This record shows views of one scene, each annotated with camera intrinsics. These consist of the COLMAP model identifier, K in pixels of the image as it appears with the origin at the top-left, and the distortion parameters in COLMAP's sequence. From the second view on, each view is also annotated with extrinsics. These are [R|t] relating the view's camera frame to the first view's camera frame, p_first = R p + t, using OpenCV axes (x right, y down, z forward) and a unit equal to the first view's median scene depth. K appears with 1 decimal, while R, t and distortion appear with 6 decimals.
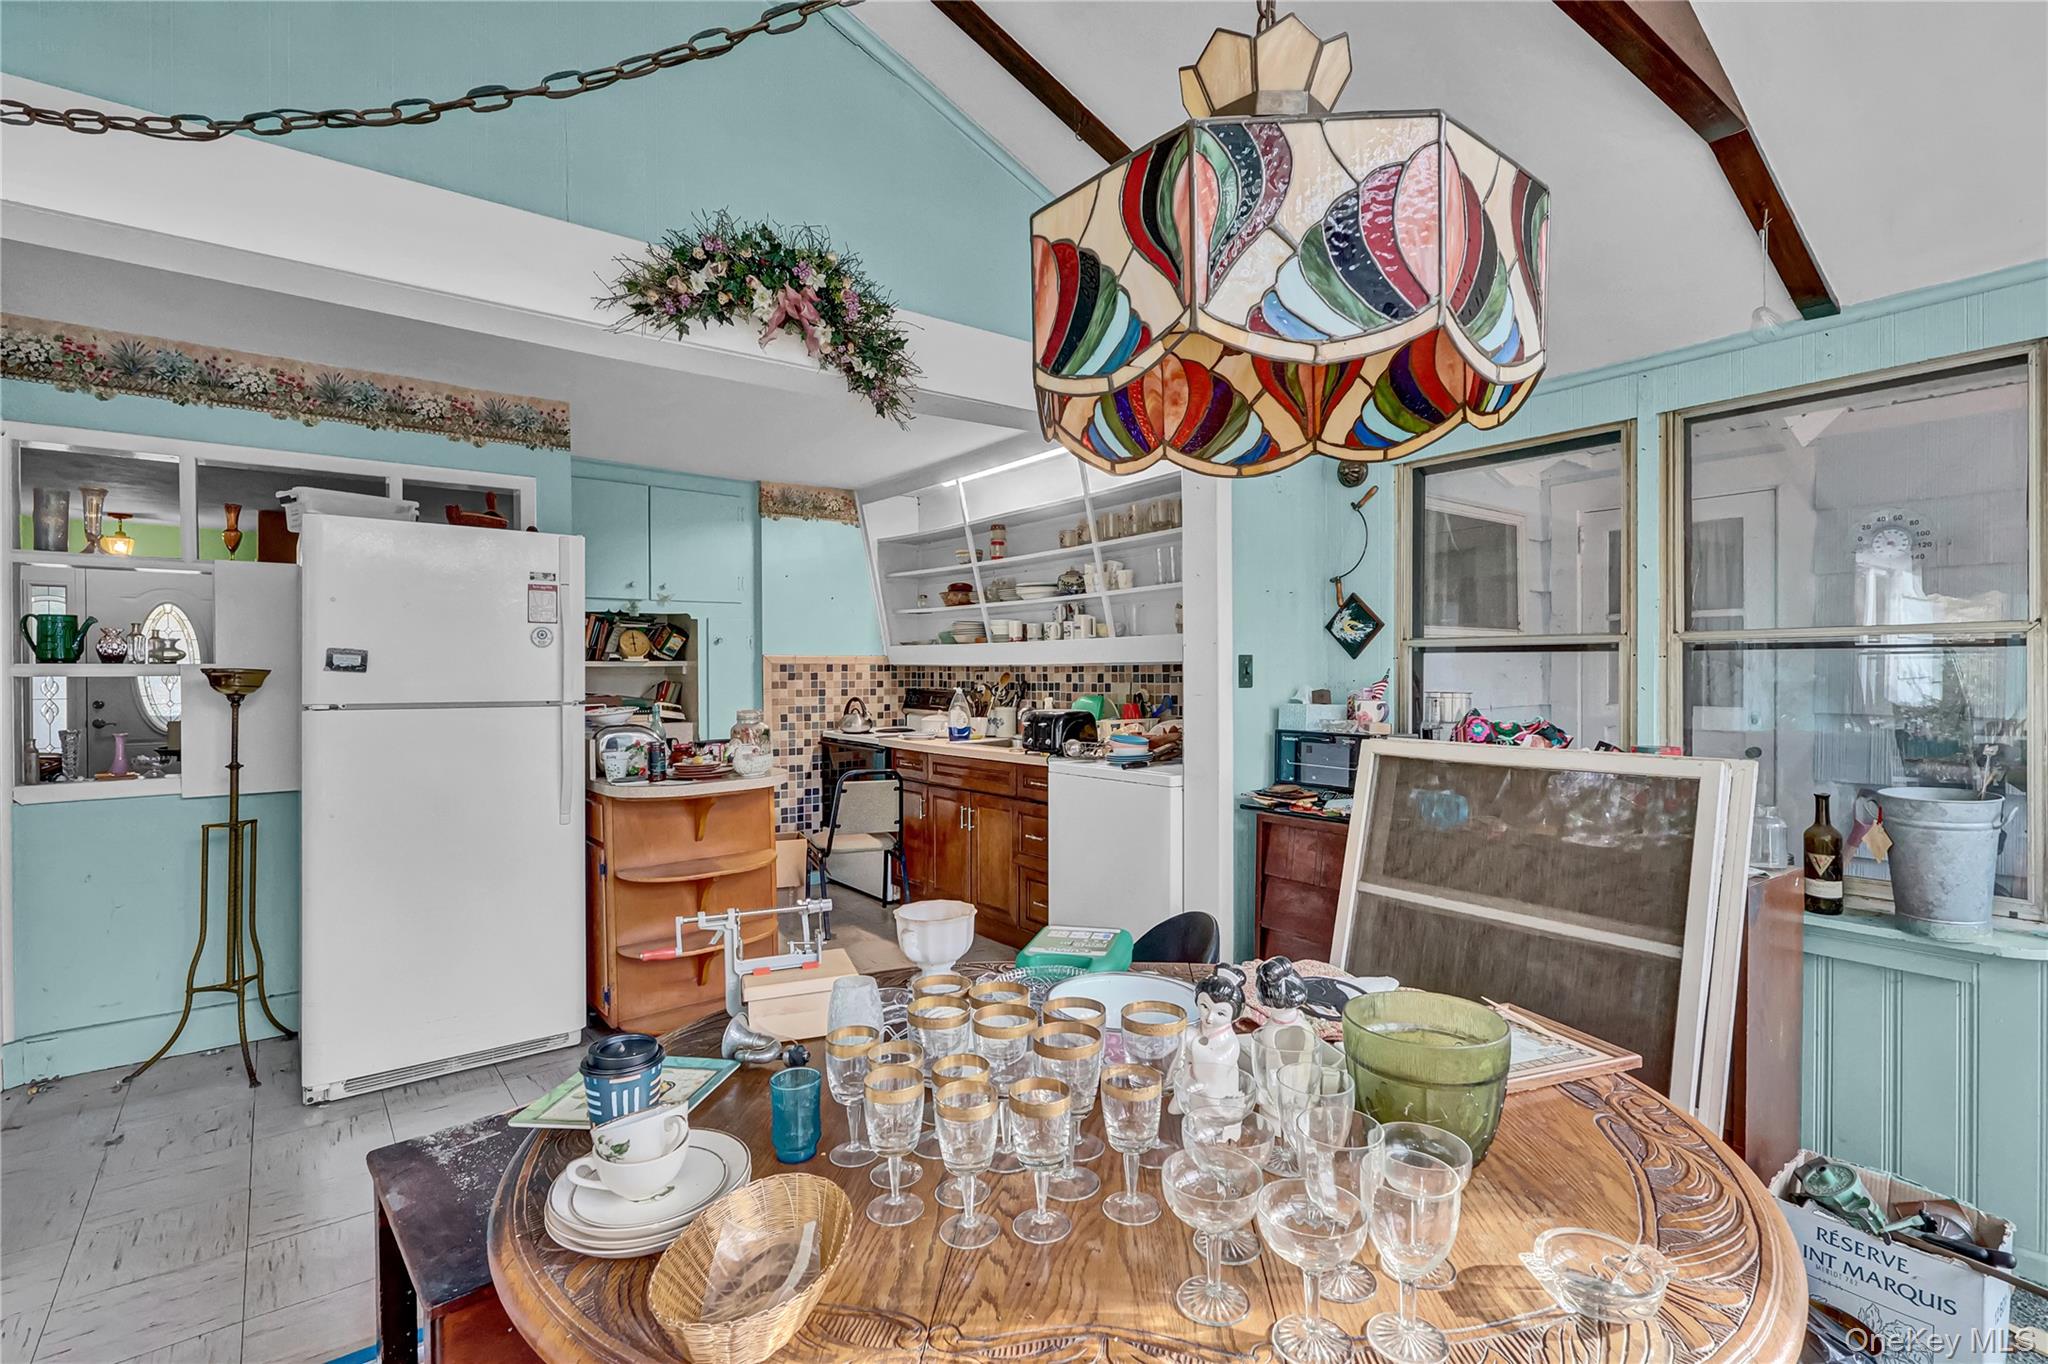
lens RADIAL K [[949.3, 0, 1028.4], [0, 949.3, 675.1], [0, 0, 1]] dist [-0.002459, 0.001307]
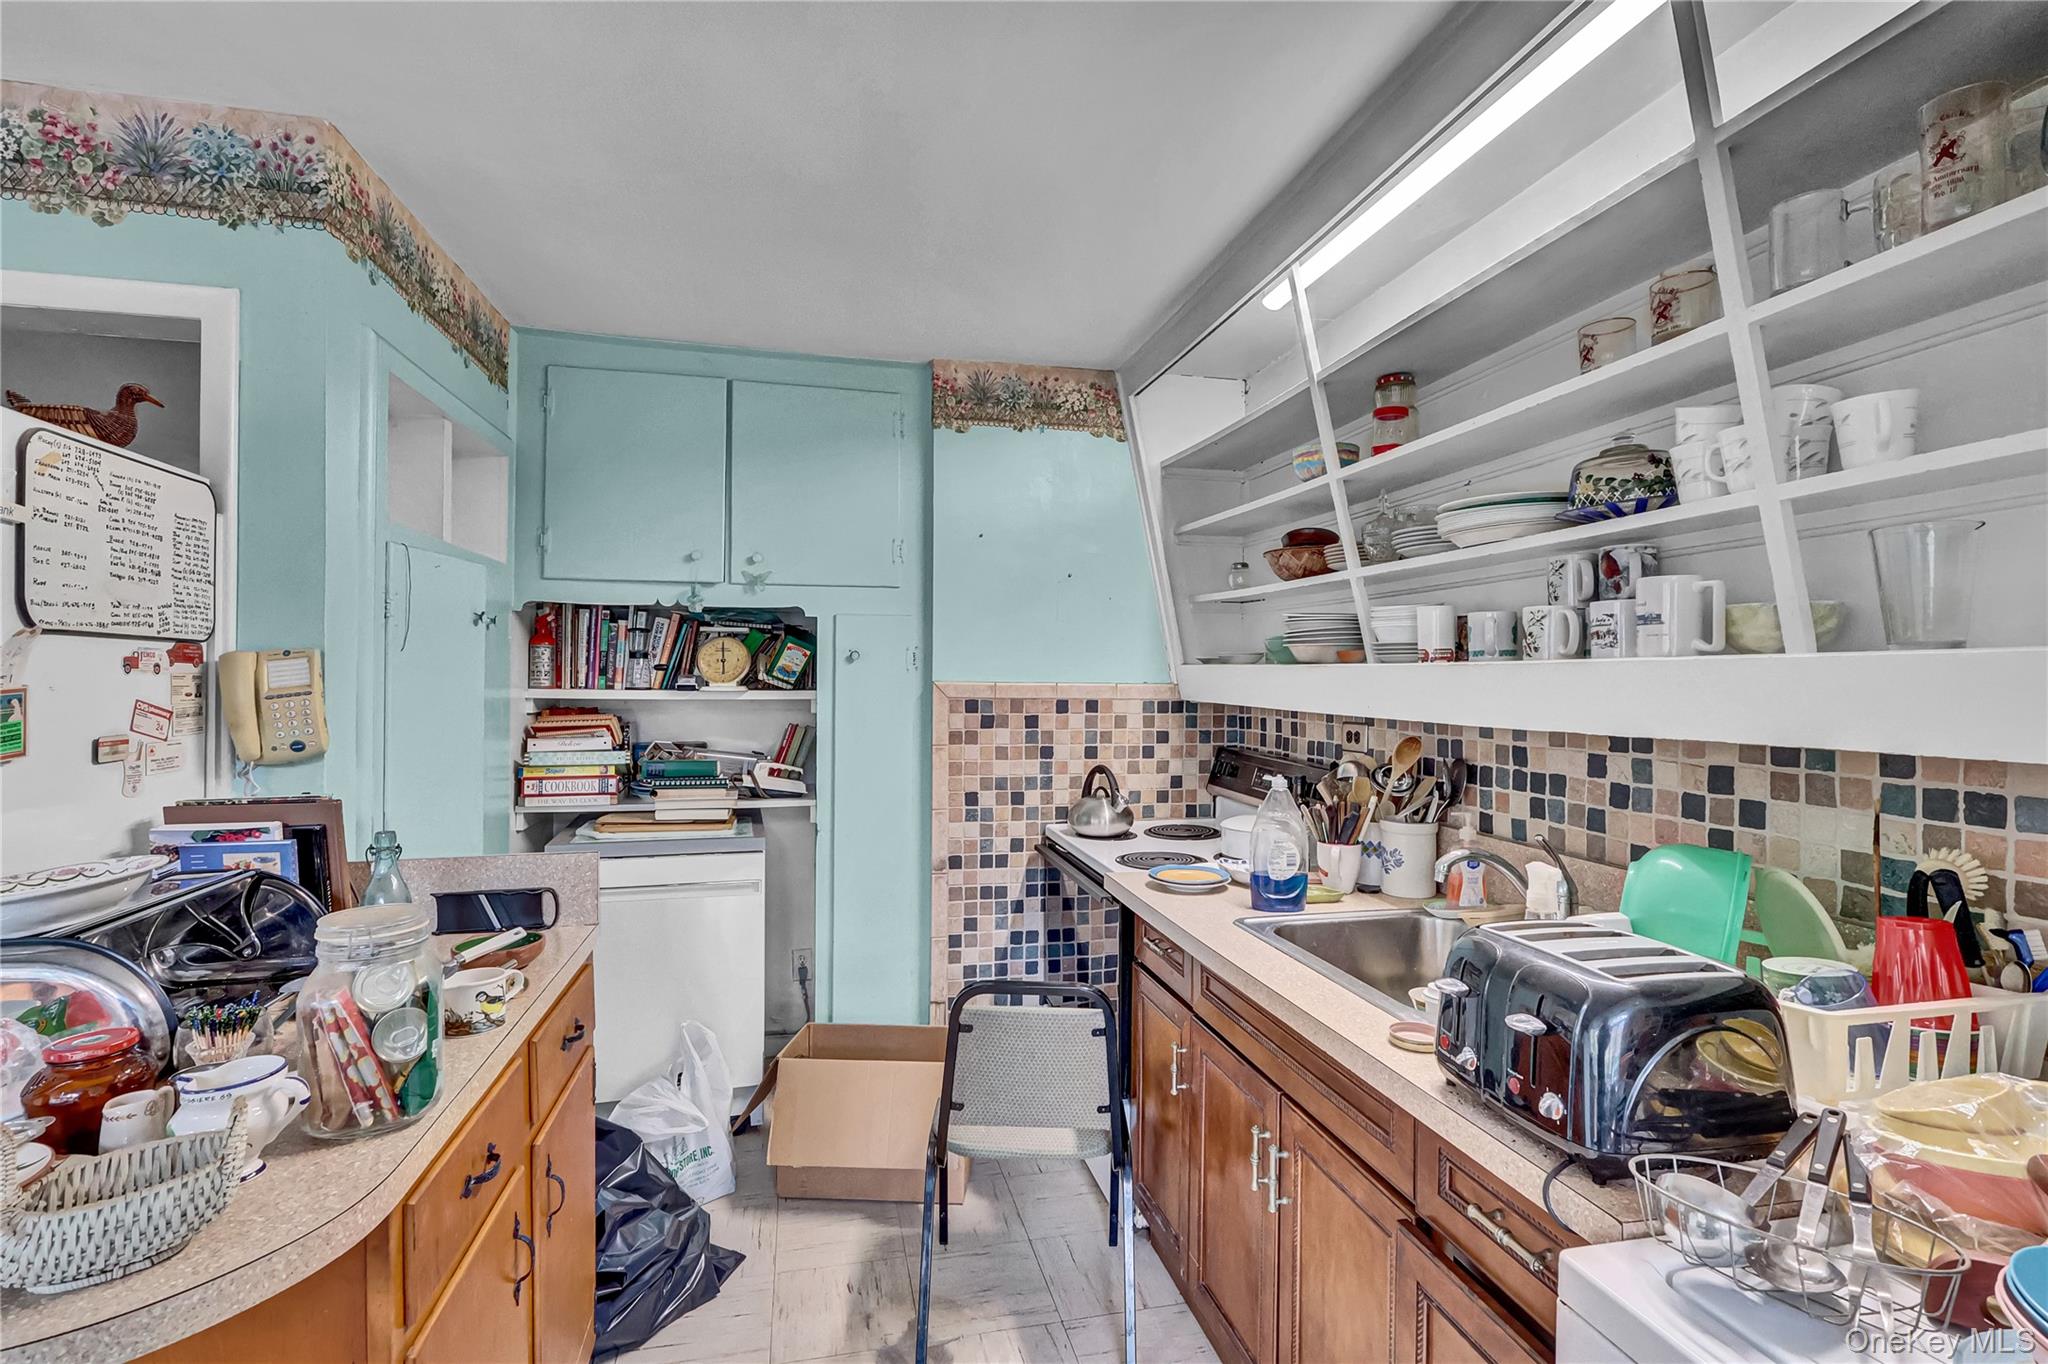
lens RADIAL K [[949.3, 0, 1028.4], [0, 949.3, 675.1], [0, 0, 1]] dist [-0.002459, 0.001307]
pose [[0.902446, 0.011696, -0.430643, 0.003061], [-0.015415, 0.999868, -0.005147, -0.022711], [0.430526, 0.011283, 0.902508, 0.529993]]
